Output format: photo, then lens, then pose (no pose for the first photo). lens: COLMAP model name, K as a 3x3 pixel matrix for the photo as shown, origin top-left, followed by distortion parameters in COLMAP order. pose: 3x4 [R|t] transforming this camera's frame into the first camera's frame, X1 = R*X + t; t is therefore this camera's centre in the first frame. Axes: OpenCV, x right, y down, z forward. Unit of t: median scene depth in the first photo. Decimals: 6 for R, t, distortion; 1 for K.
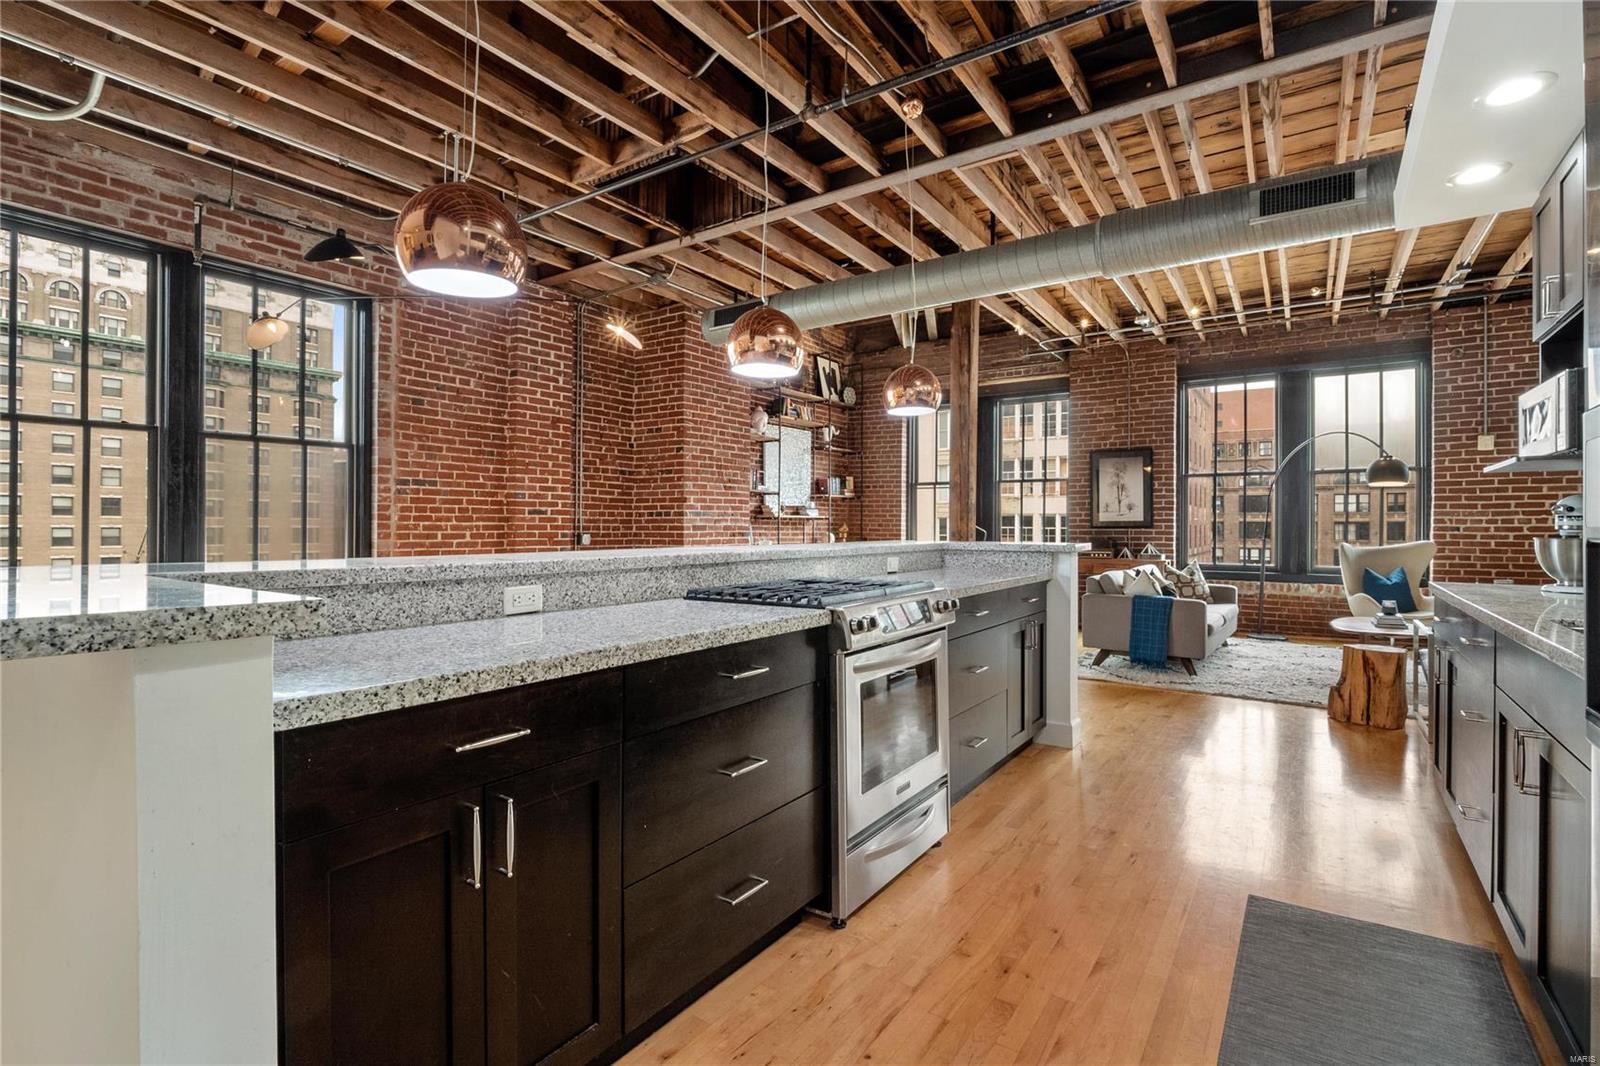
lens RADIAL K [[747.0, 0, 802.4], [0, 747.0, 527.8], [0, 0, 1]] dist [-0.013947, 0.000887]
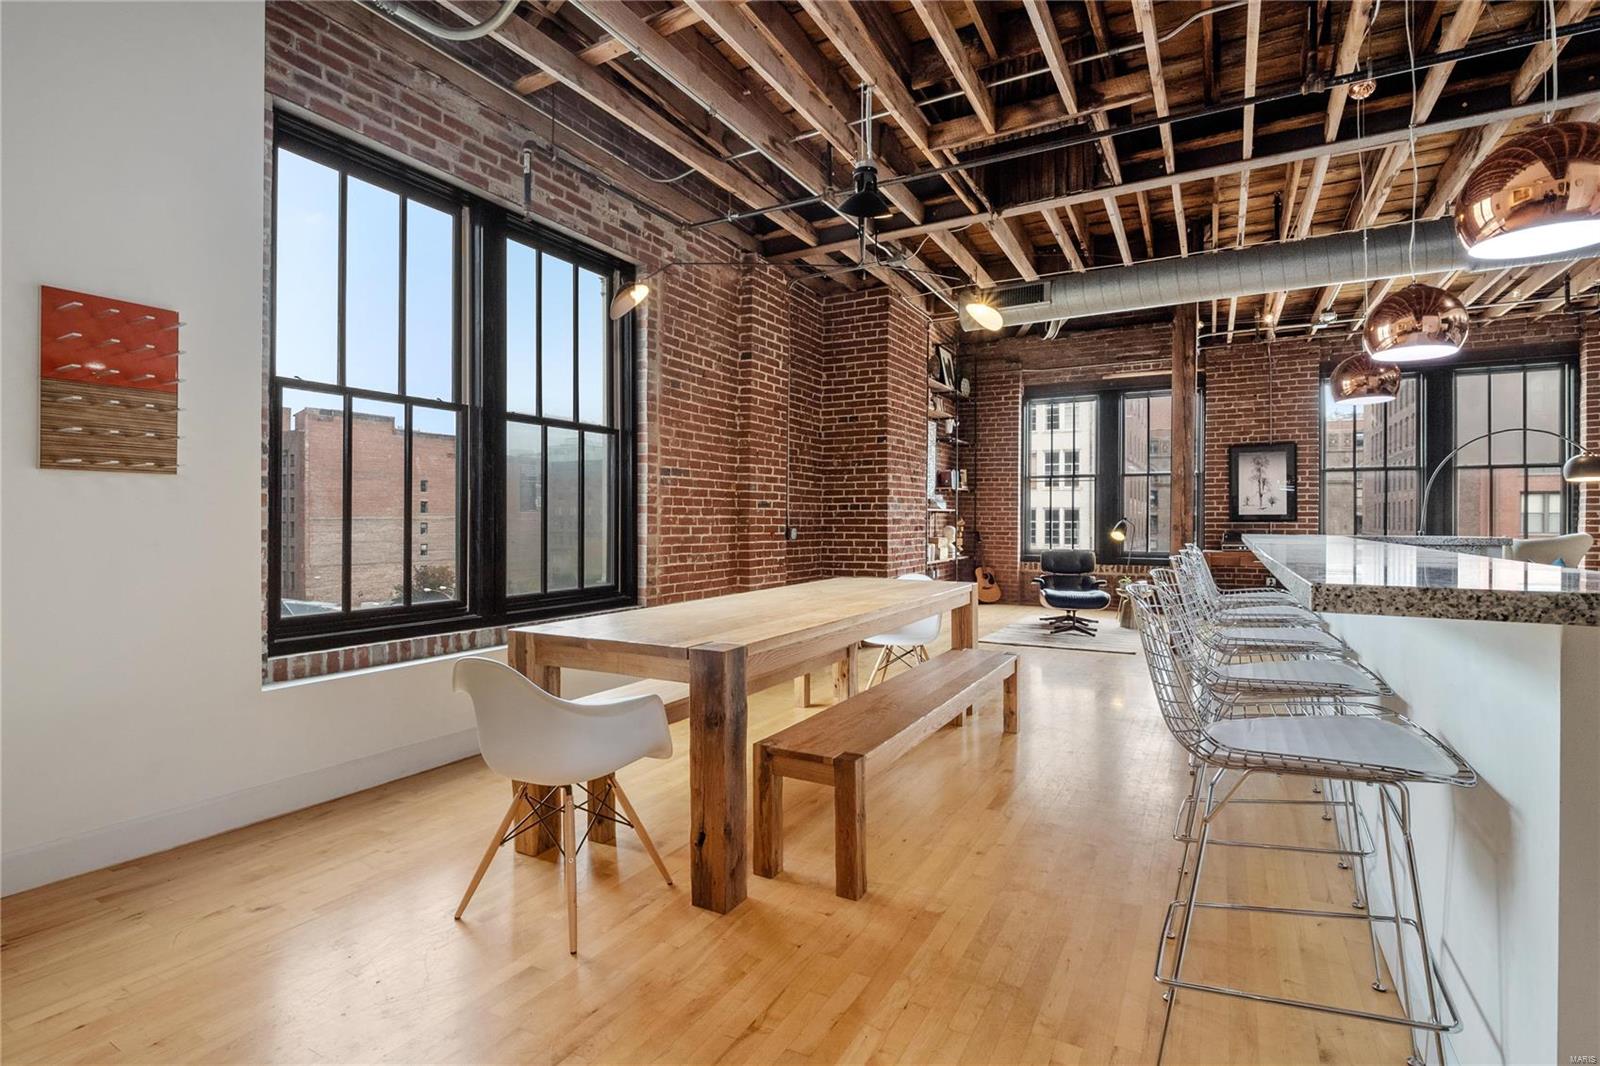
lens RADIAL K [[747.0, 0, 802.4], [0, 747.0, 527.8], [0, 0, 1]] dist [-0.013947, 0.000887]
pose [[0.995645, -0.002092, 0.093197, -0.349534], [0.001324, 0.999965, 0.008301, 0.000189], [-0.093211, -0.008142, 0.995613, 0.054792]]
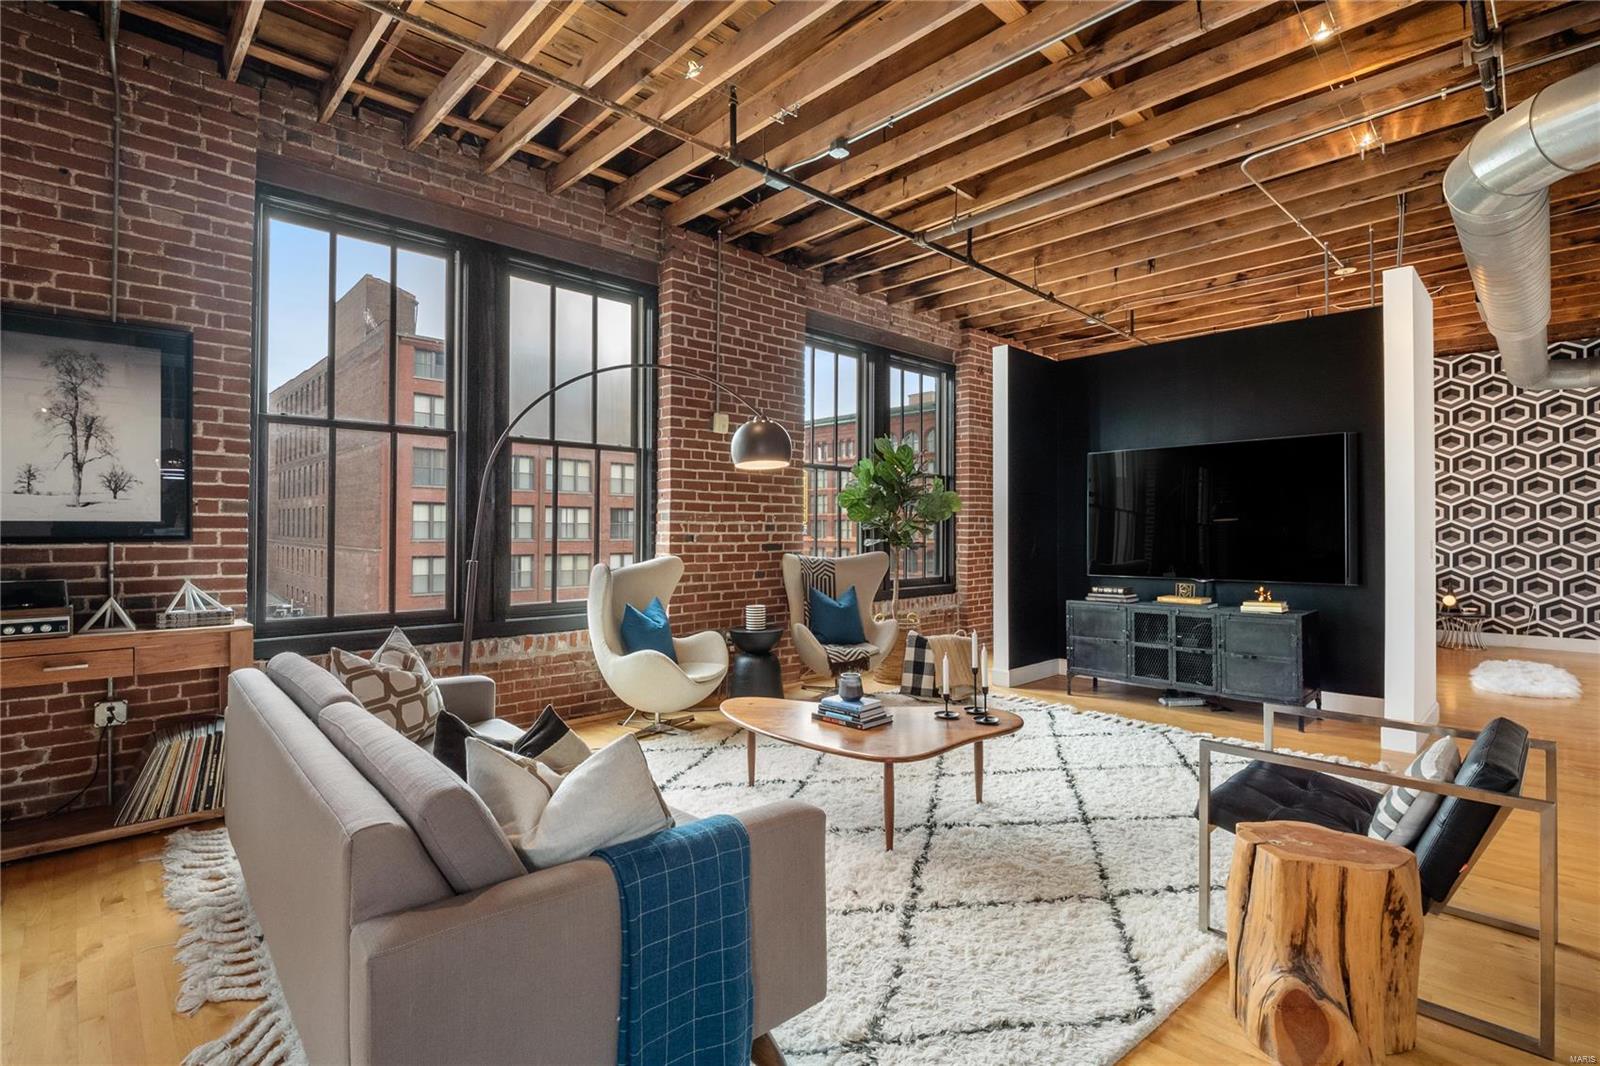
lens RADIAL K [[738.9, 0, 806.6], [0, 738.9, 524.3], [0, 0, 1]] dist [-0.017112, -0.000702]
pose [[0.193593, 0.005559, 0.981066, 0.191169], [-0.002975, 0.999983, -0.005080, -0.008331], [-0.981077, -0.001935, 0.193606, 0.717613]]
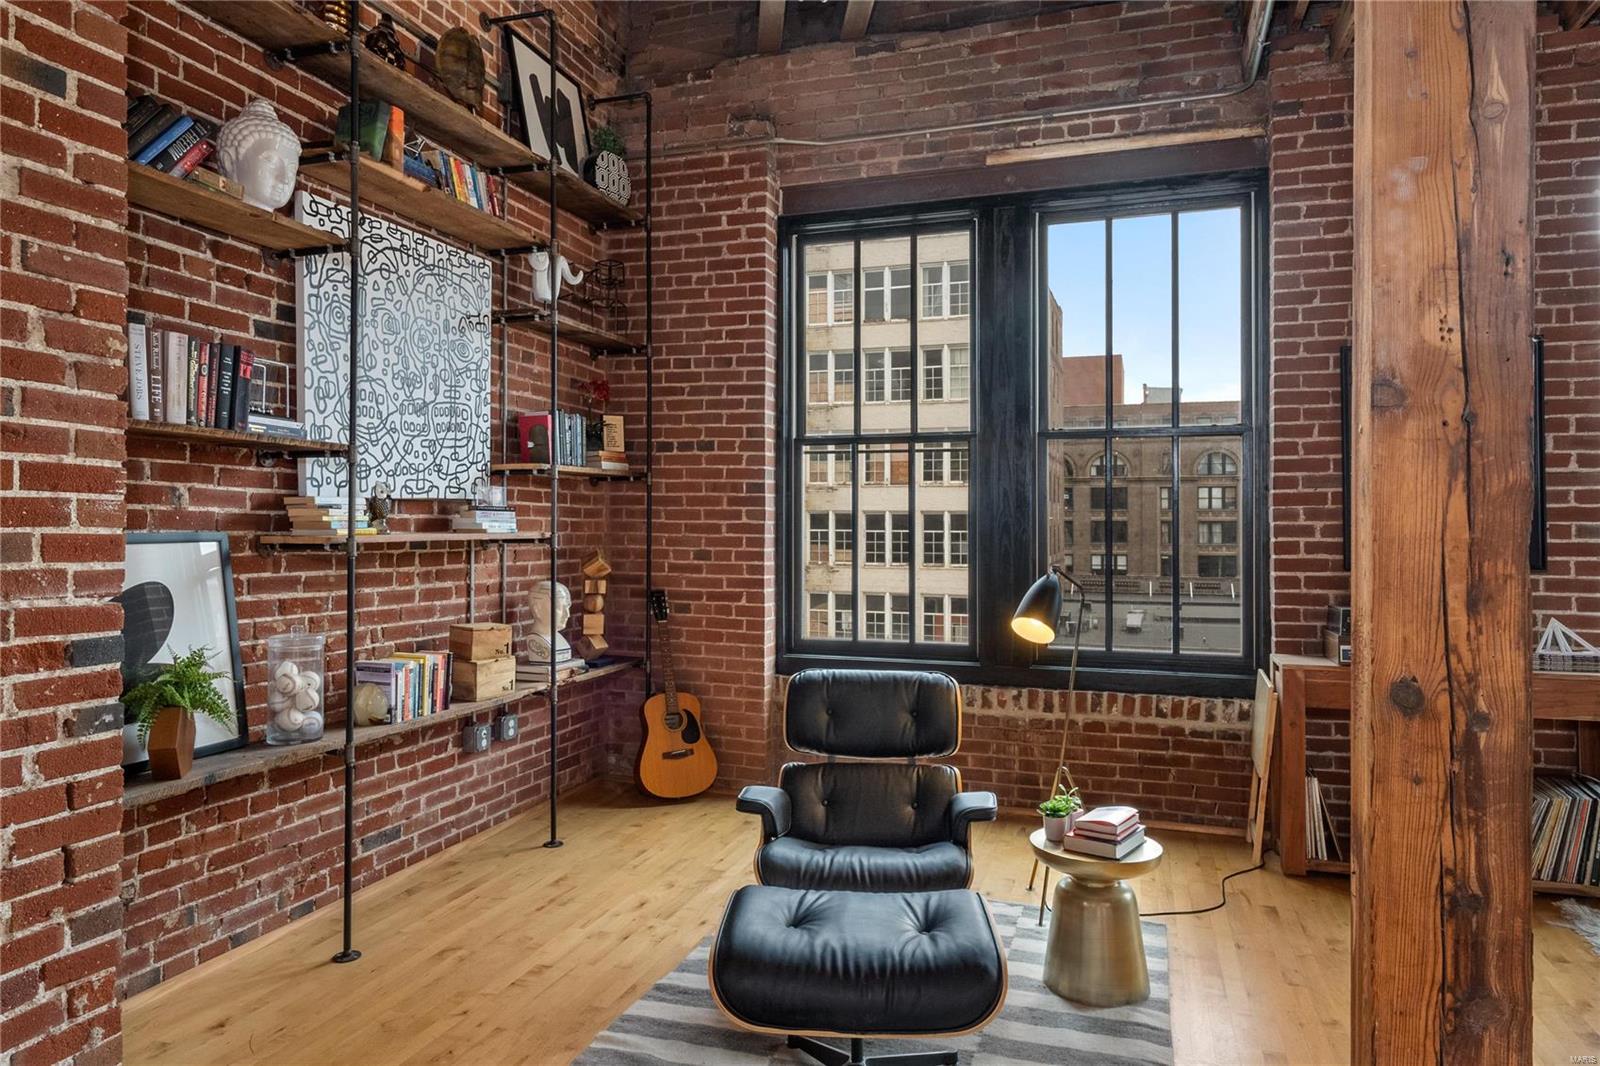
lens RADIAL K [[1011.9, 0, 810.5], [0, 1011.9, 518.1], [0, 0, 1]] dist [-0.002469, -0.001611]
pose [[0.958959, -0.000181, 0.283546, 0.026607], [0.003053, 0.999948, -0.009687, -0.023584], [-0.283529, 0.010155, 0.958910, 0.762888]]
